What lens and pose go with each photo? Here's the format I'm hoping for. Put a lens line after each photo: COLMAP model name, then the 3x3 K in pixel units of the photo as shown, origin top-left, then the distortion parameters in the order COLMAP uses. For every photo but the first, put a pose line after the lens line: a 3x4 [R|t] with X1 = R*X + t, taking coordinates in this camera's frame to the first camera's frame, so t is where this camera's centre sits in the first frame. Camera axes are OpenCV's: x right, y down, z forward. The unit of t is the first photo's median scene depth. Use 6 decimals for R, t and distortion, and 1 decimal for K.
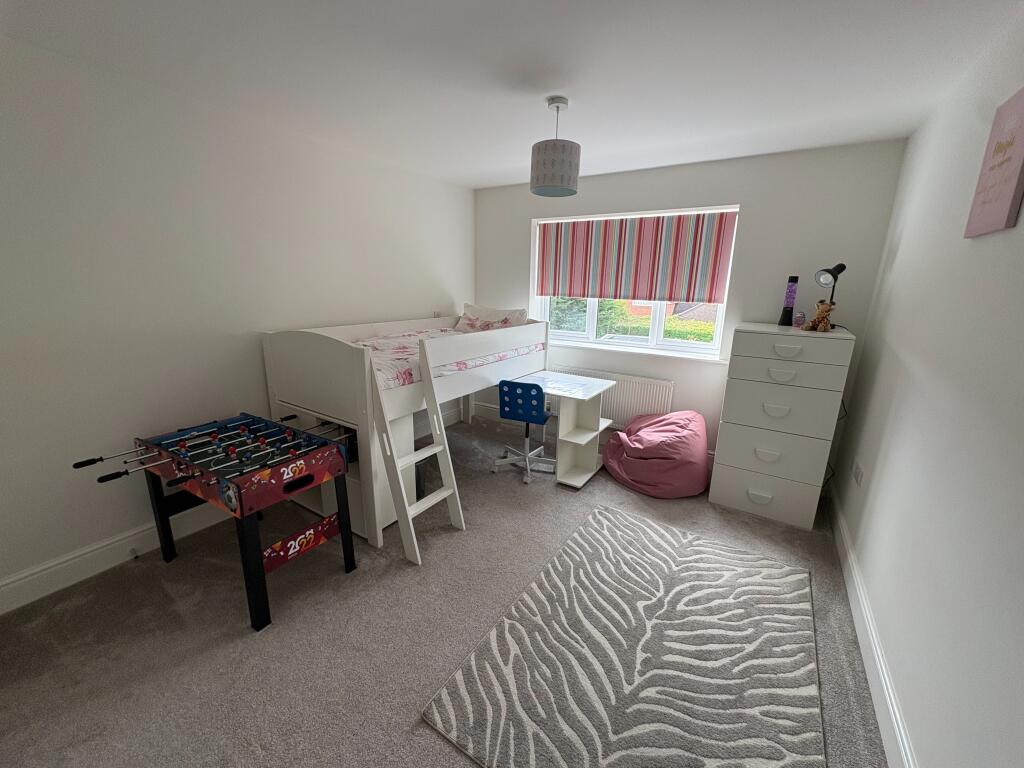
lens RADIAL K [[408.5, 0, 510.2], [0, 408.5, 385.3], [0, 0, 1]] dist [-0.000134, -0.000419]
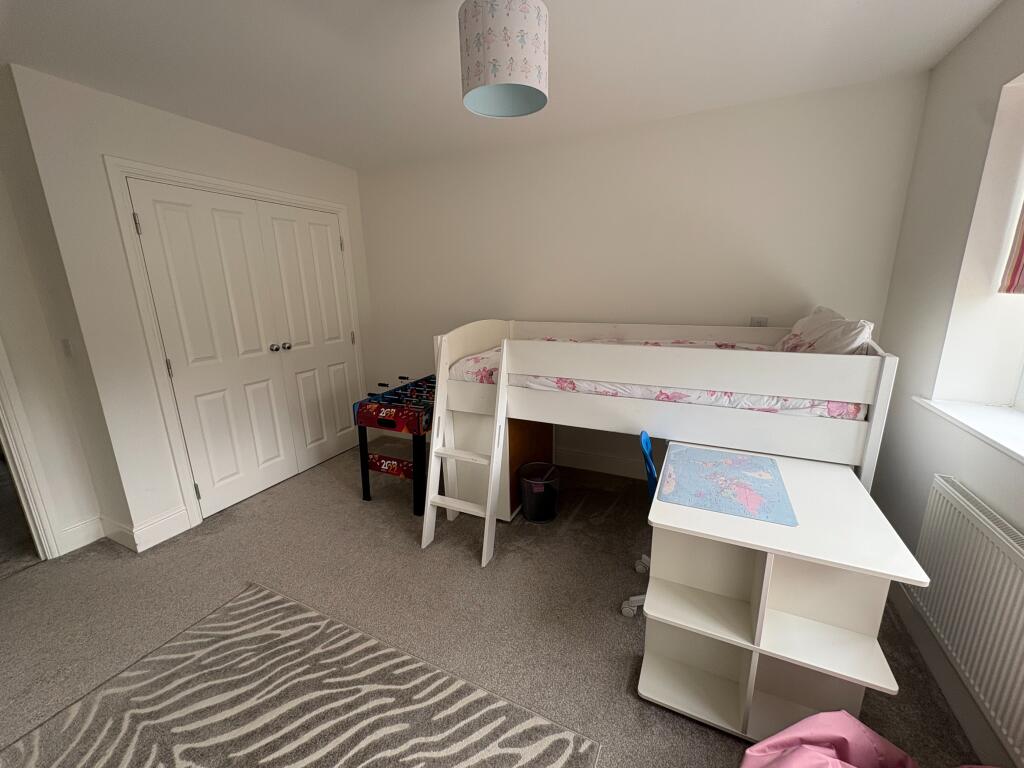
lens RADIAL K [[408.5, 0, 511.6], [0, 408.5, 381.6], [0, 0, 1]] dist [-0.000134, -0.000419]
pose [[0.125310, 0.210152, -0.969605, 0.827339], [-0.220044, 0.958855, 0.179384, -0.231903], [0.967408, 0.190877, 0.166397, 1.107236]]
